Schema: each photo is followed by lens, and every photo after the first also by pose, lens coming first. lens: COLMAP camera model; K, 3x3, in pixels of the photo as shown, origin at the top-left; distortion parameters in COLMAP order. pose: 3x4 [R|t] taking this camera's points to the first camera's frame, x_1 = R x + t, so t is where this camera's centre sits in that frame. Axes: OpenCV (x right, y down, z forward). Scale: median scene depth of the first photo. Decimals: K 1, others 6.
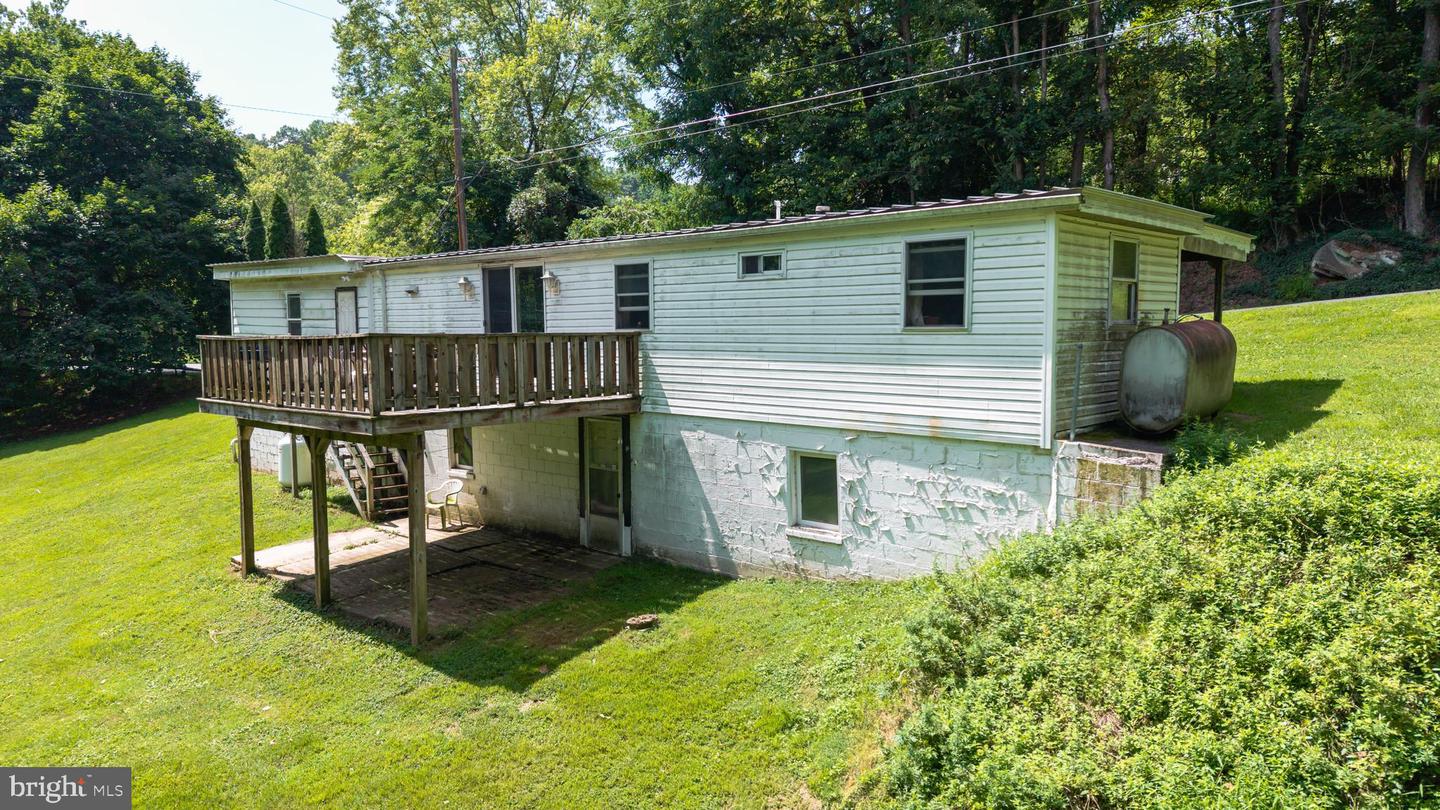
lens RADIAL K [[971.0, 0, 720.0], [0, 971.0, 405.0], [0, 0, 1]] dist [0.005887, -0.006089]
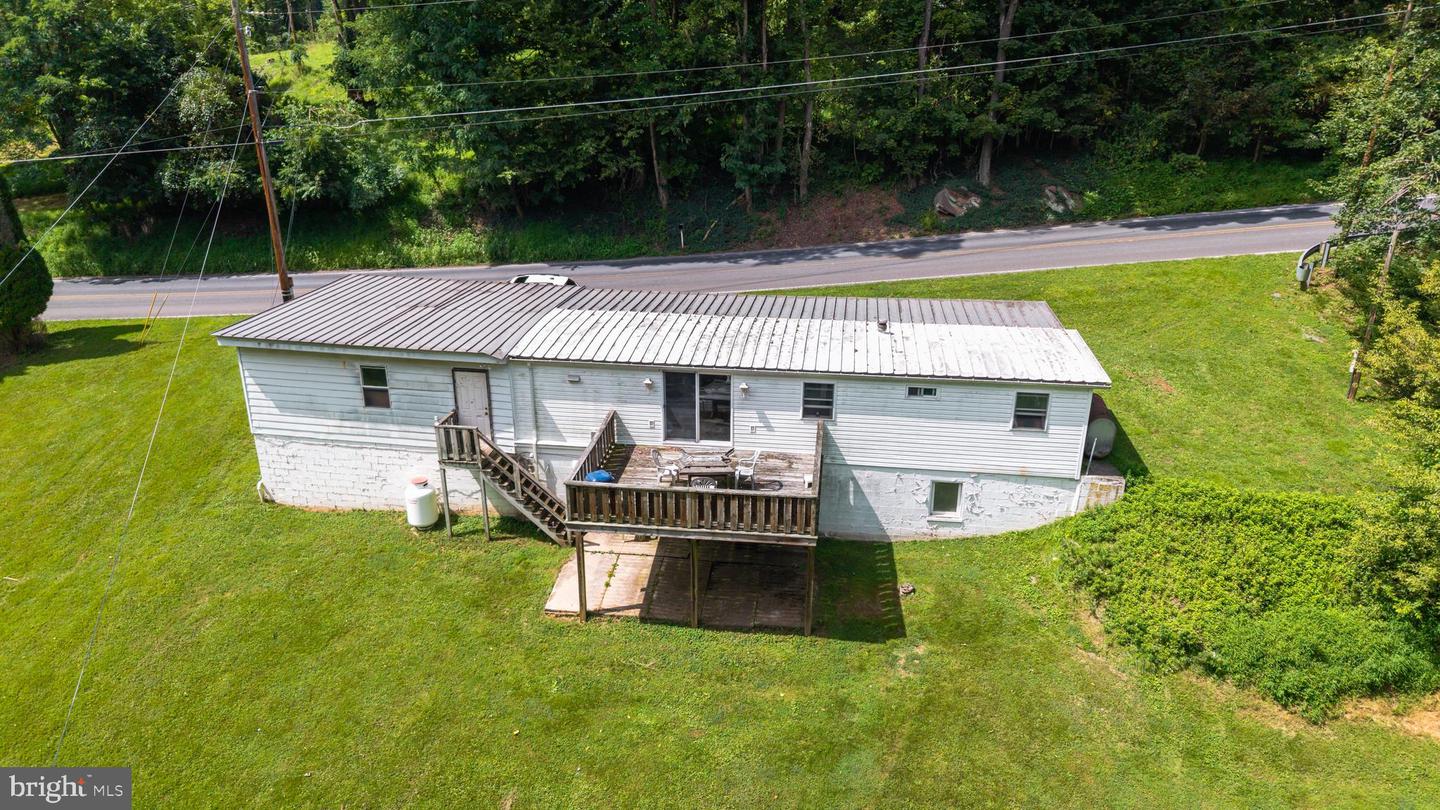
lens RADIAL K [[971.0, 0, 720.0], [0, 971.0, 405.0], [0, 0, 1]] dist [0.005887, -0.006089]
pose [[0.811911, -0.212448, 0.543753, -1.253920], [0.040800, 0.949804, 0.310174, -0.694111], [-0.582354, -0.229649, 0.779824, -0.231262]]
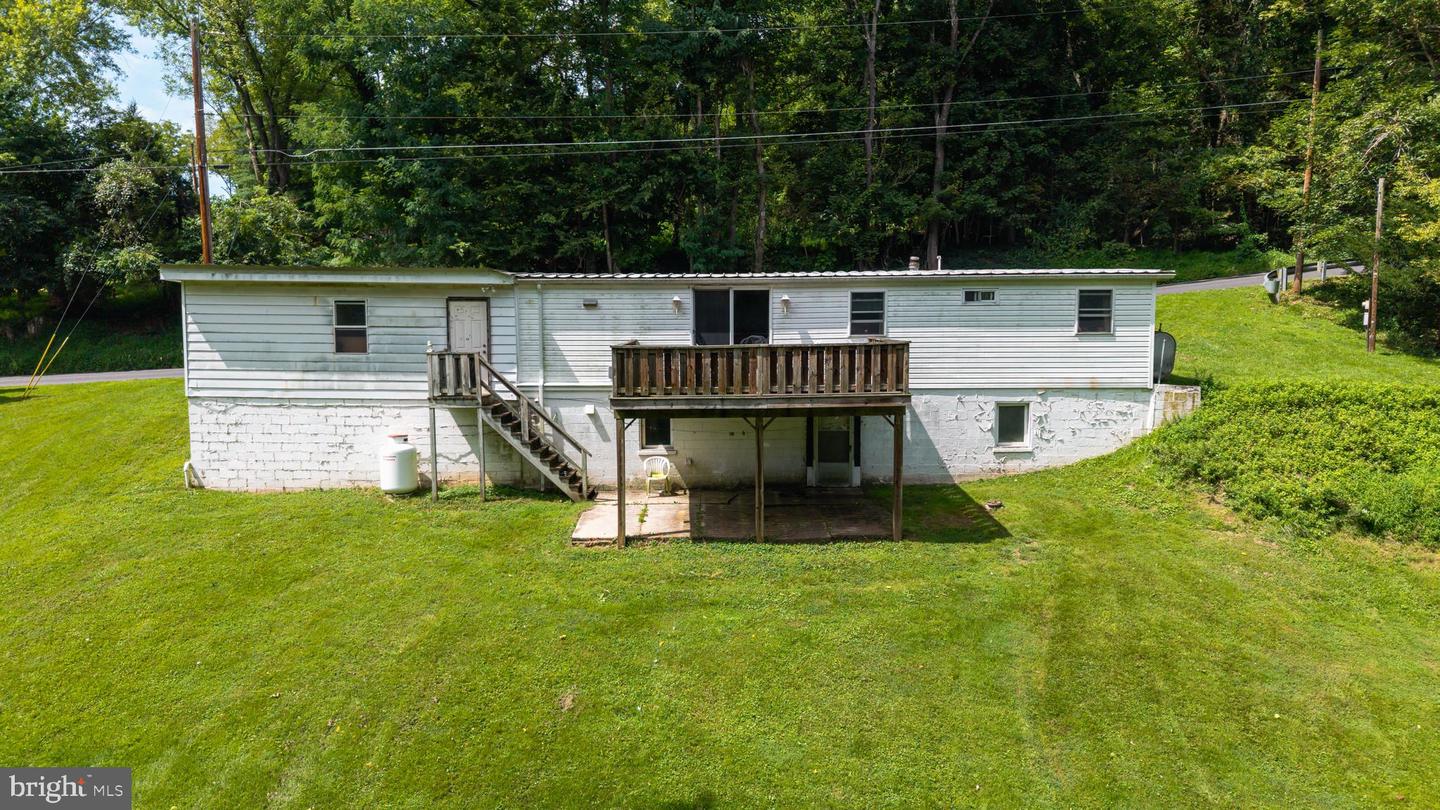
lens RADIAL K [[971.0, 0, 720.0], [0, 971.0, 405.0], [0, 0, 1]] dist [0.005887, -0.006089]
pose [[0.726715, -0.060093, 0.684305, -1.435639], [0.057774, 0.997984, 0.026284, -0.023765], [-0.684505, 0.020434, 0.728722, 0.058040]]
